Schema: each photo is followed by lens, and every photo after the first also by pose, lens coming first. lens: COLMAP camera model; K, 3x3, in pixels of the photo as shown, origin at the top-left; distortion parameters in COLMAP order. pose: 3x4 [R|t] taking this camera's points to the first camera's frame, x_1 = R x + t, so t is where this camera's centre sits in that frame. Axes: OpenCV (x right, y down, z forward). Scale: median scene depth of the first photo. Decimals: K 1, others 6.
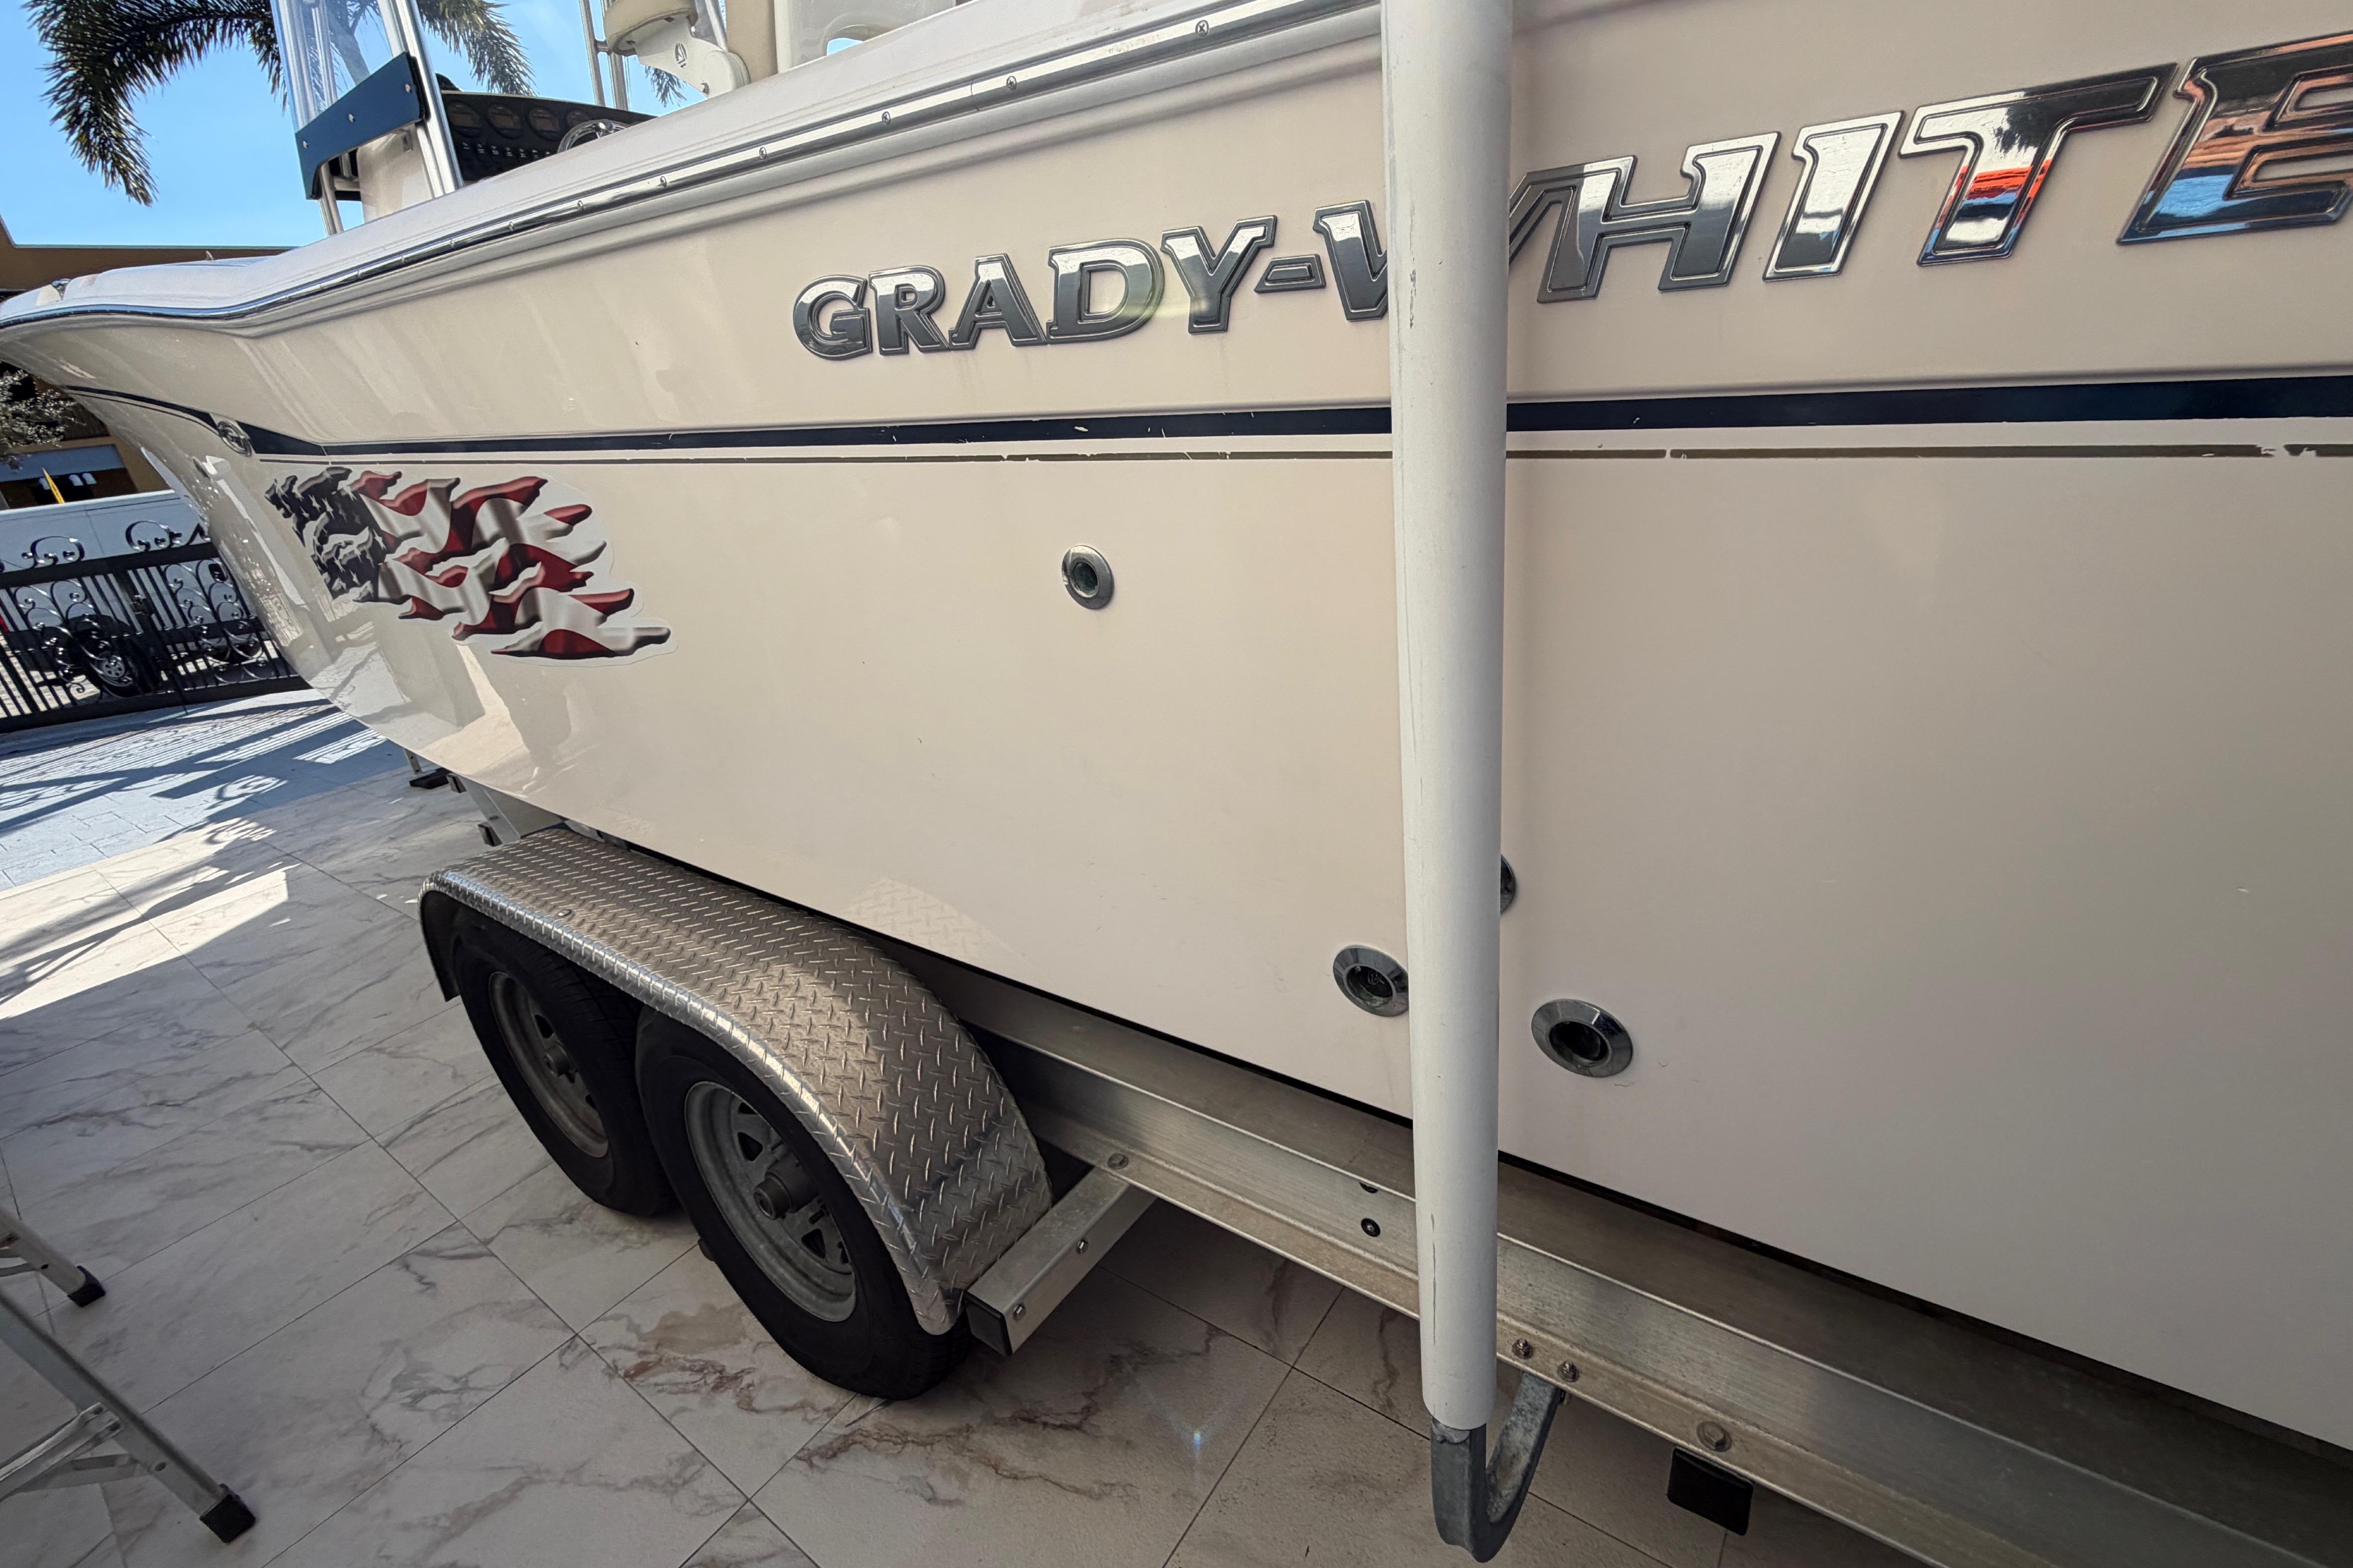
lens RADIAL K [[1014.2, 0, 1217.8], [0, 1014.2, 820.0], [0, 0, 1]] dist [0.001883, -0.000392]
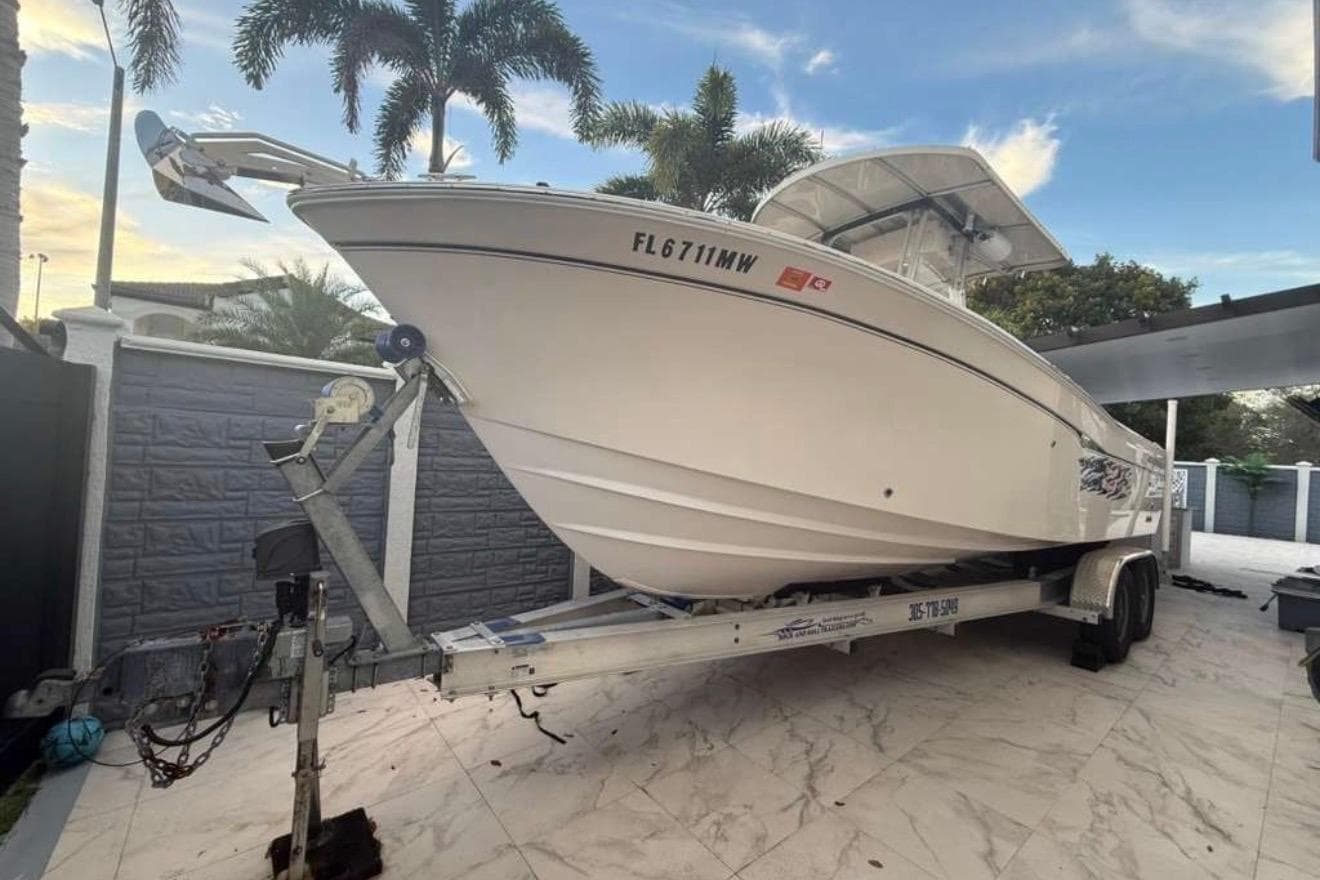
lens RADIAL K [[528.5, 0, 652.9], [0, 528.5, 442.8], [0, 0, 1]] dist [-0.000345, 0.000333]
pose [[0.260889, 0.133944, 0.956031, -3.556874], [0.287361, 0.934660, -0.209368, -0.500535], [-0.921608, 0.329348, 0.205352, 2.322532]]
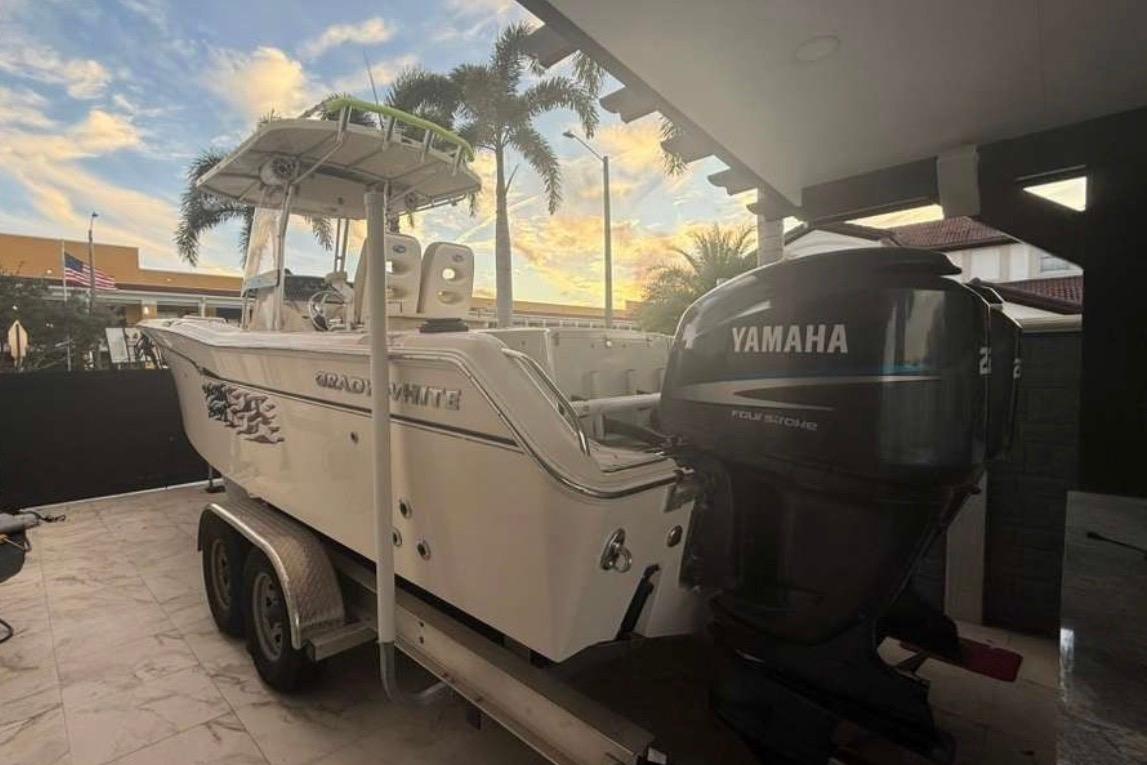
lens RADIAL K [[582.2, 0, 511.1], [0, 582.2, 400.9], [0, 0, 1]] dist [-0.000290, 0.000434]
pose [[0.969800, 0.107937, -0.218717, 0.572145], [-0.170047, 0.942082, -0.289076, 0.128403], [0.174847, 0.317538, 0.931986, -0.714911]]
